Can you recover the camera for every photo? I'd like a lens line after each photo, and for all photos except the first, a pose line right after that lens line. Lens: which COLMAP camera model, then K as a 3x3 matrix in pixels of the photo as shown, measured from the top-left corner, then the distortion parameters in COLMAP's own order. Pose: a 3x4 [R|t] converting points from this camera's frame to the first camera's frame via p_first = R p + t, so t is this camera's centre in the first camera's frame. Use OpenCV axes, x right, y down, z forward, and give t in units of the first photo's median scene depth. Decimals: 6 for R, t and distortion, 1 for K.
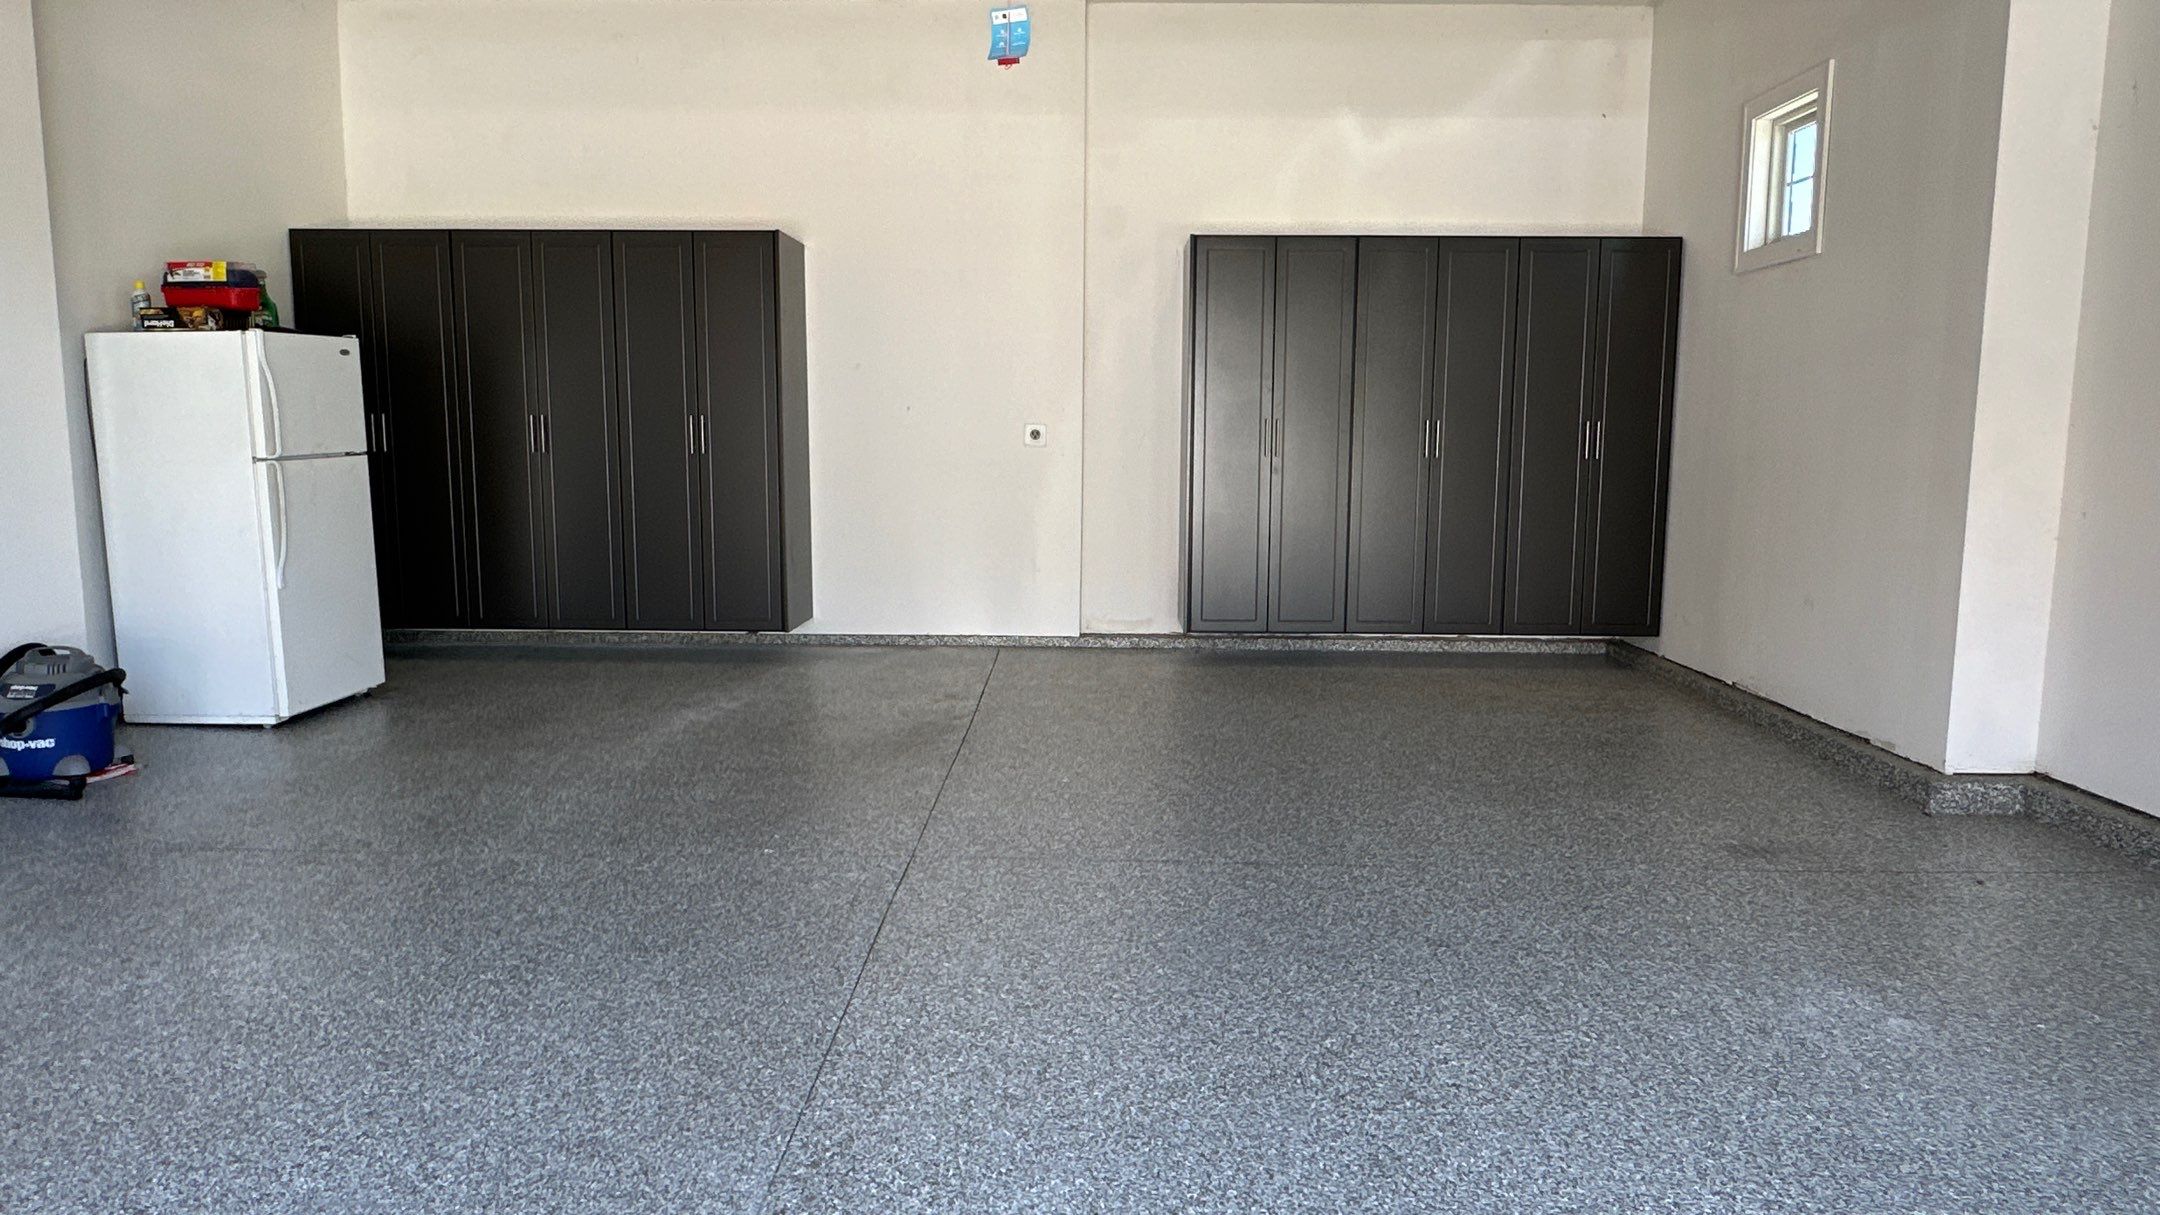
lens RADIAL K [[1404.9, 0, 1086.2], [0, 1404.9, 604.6], [0, 0, 1]] dist [-0.004293, 0.001253]
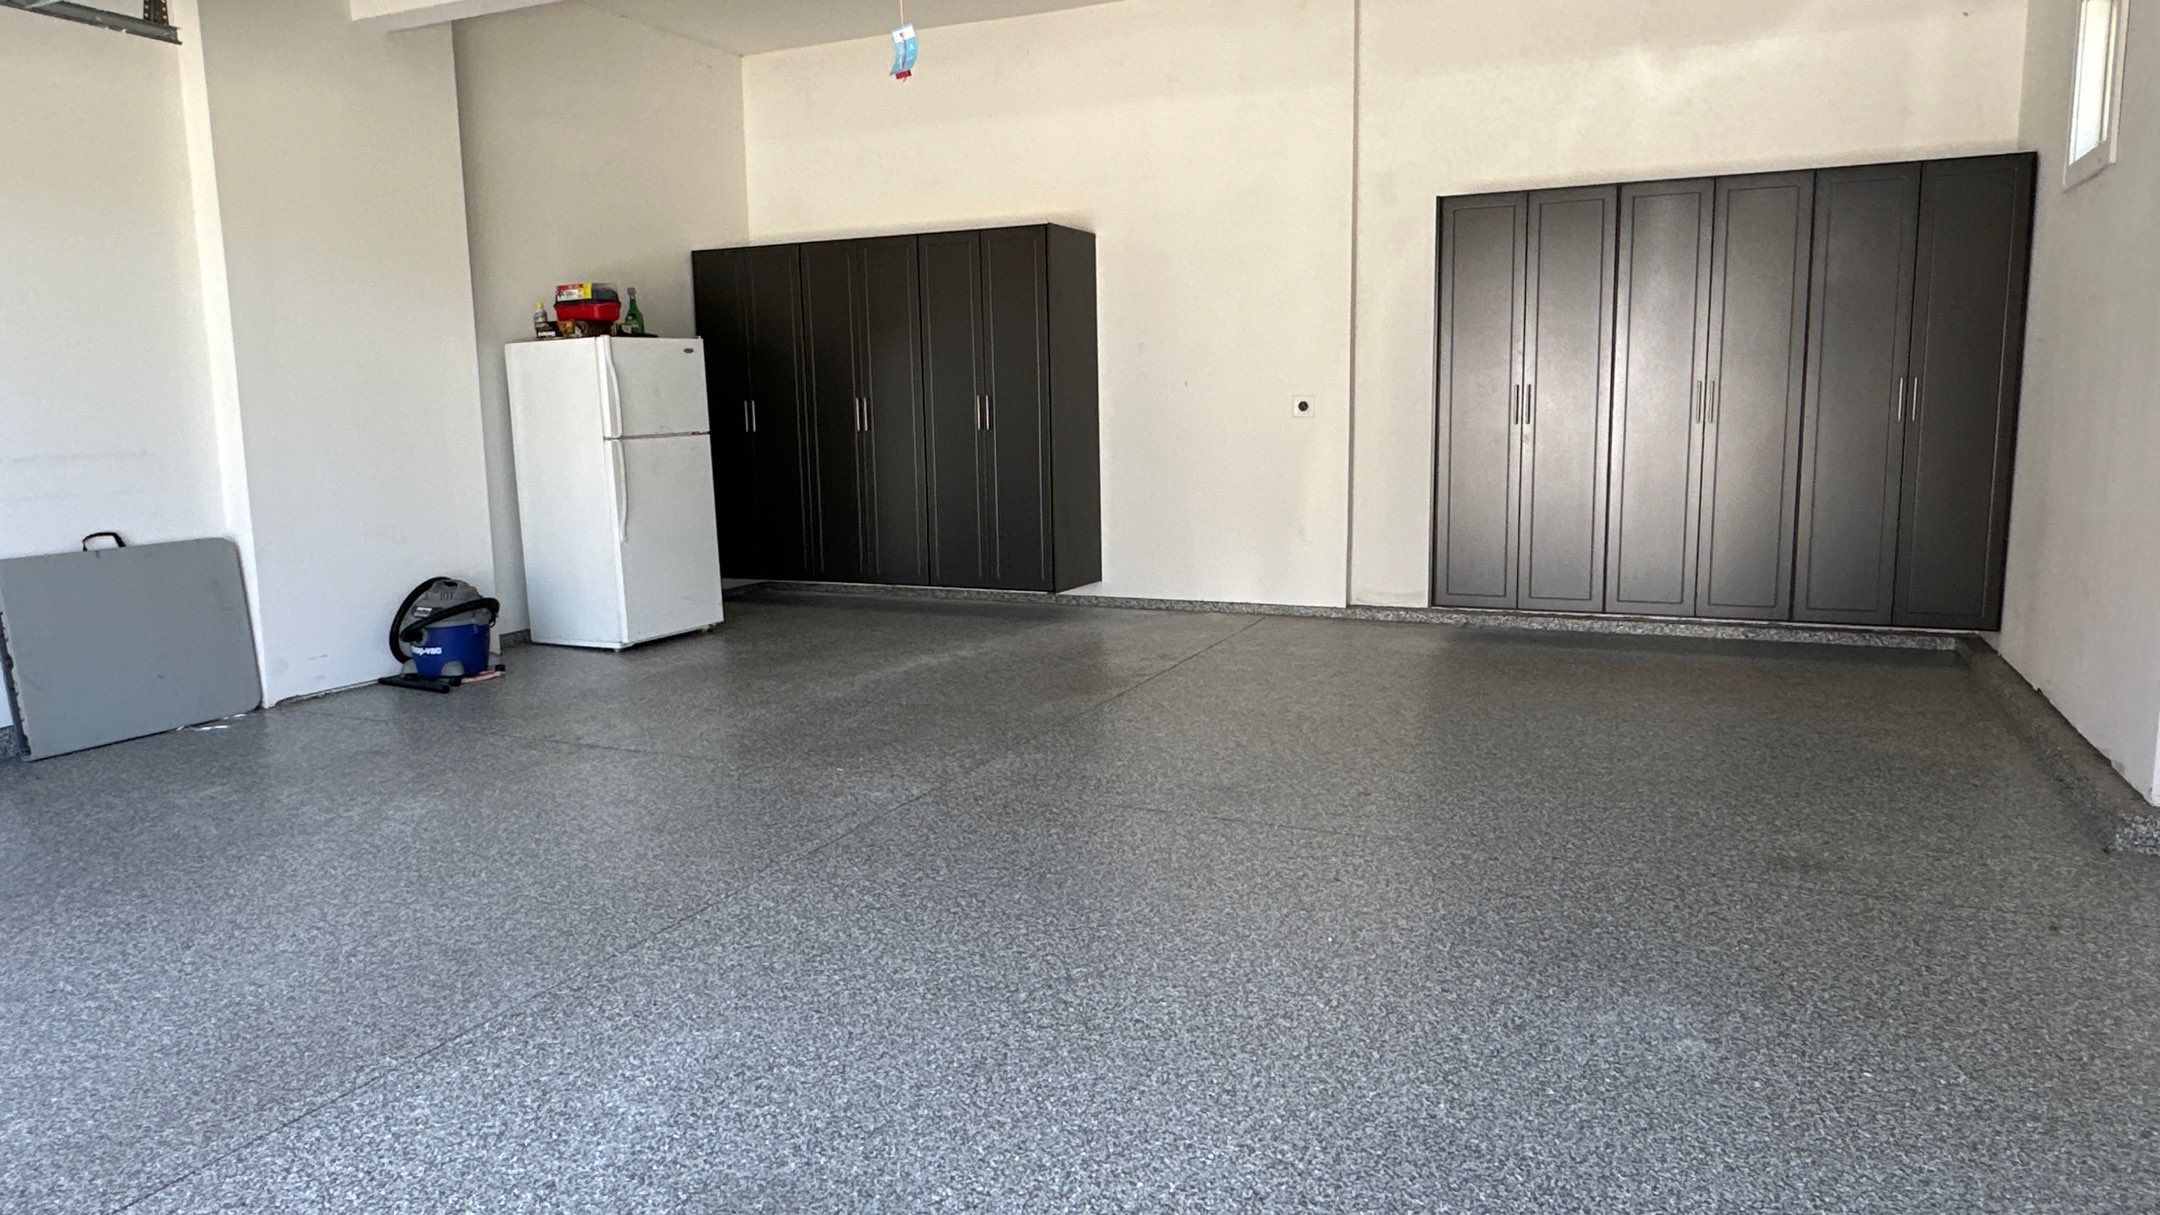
lens RADIAL K [[1404.9, 0, 1093.6], [0, 1404.9, 607.4], [0, 0, 1]] dist [-0.004293, 0.001253]
pose [[0.914181, 0.036894, -0.403623, 0.318637], [-0.029475, 0.999263, 0.024580, 0.004559], [0.404232, -0.010574, 0.914595, 0.015497]]
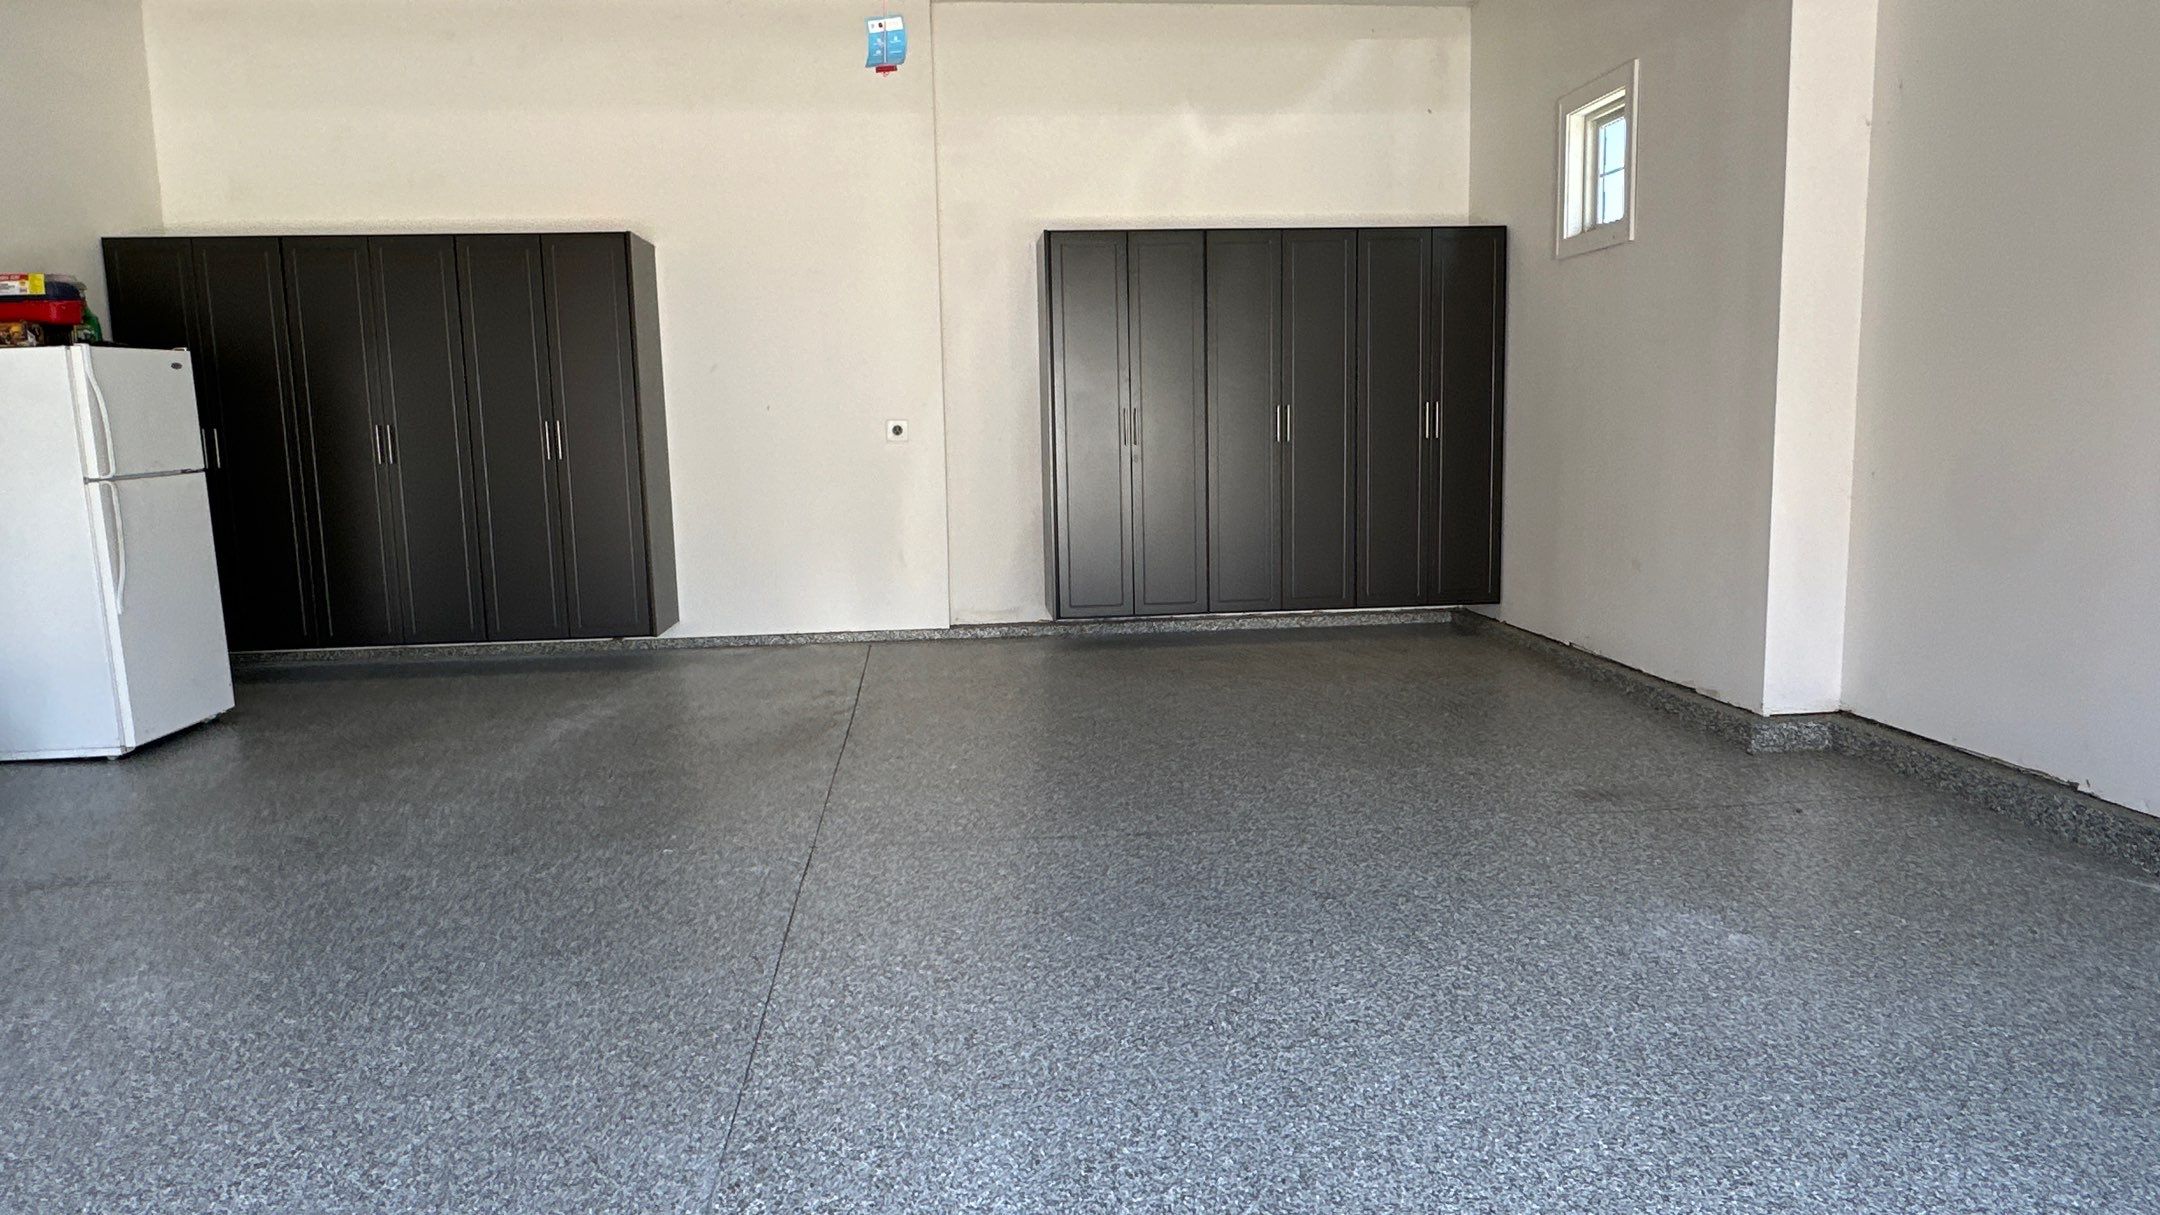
lens RADIAL K [[1404.9, 0, 1085.7], [0, 1404.9, 603.8], [0, 0, 1]] dist [-0.004293, 0.001253]
pose [[0.993165, -0.043046, 0.108488, -0.022245], [0.042517, 0.999070, 0.007186, 0.002724], [-0.108696, -0.002525, 0.994072, -0.024416]]
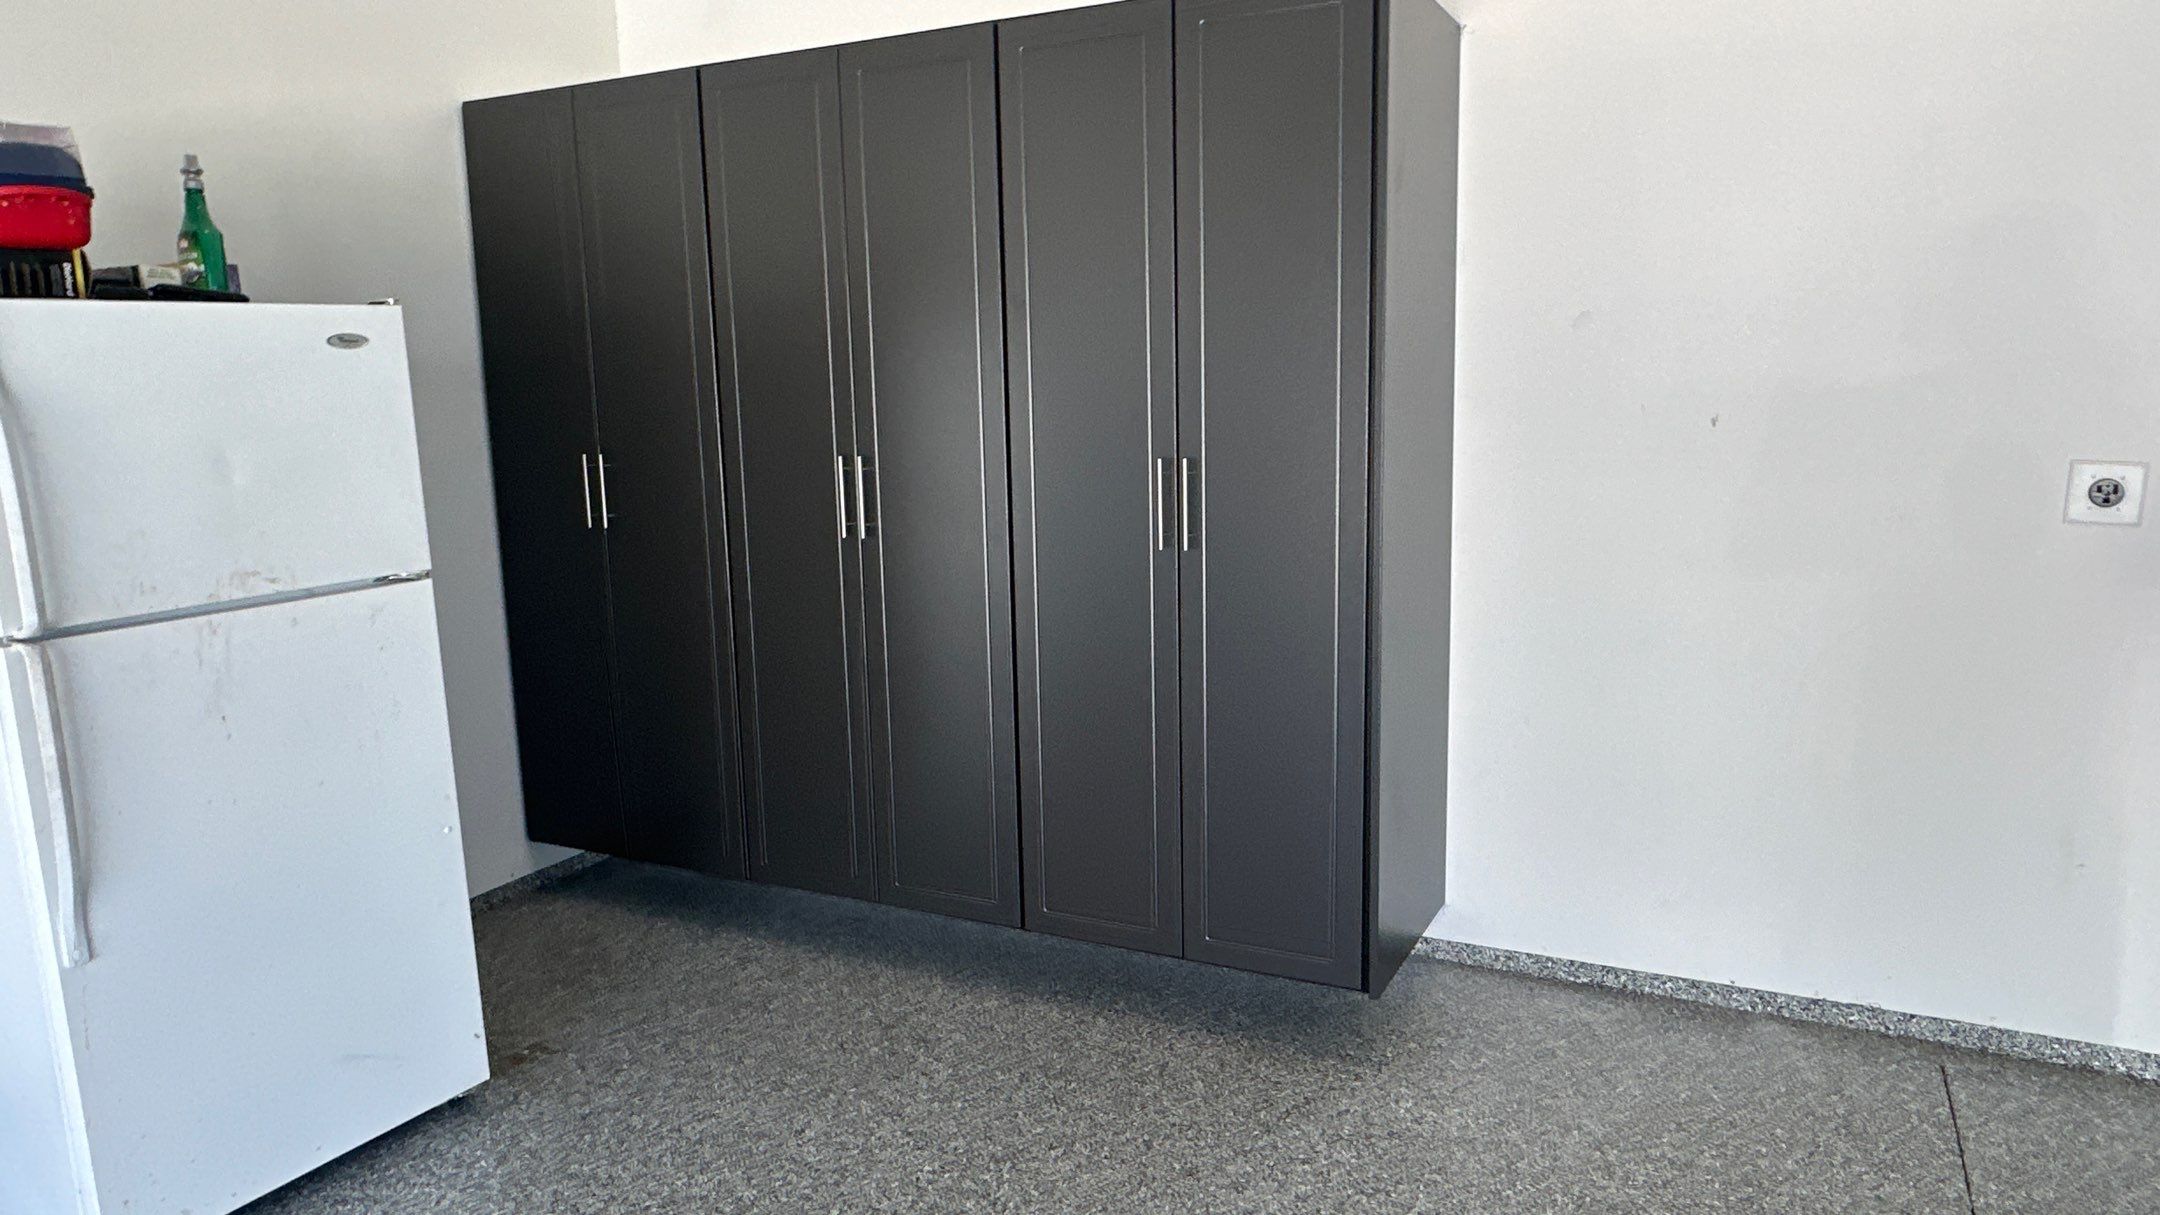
lens RADIAL K [[1404.9, 0, 1077.6], [0, 1404.9, 606.3], [0, 0, 1]] dist [-0.004293, 0.001253]
pose [[0.897729, 0.047584, -0.437971, -0.149444], [-0.032220, 0.998579, 0.042449, -0.132377], [0.439368, -0.023996, 0.897986, 0.759531]]
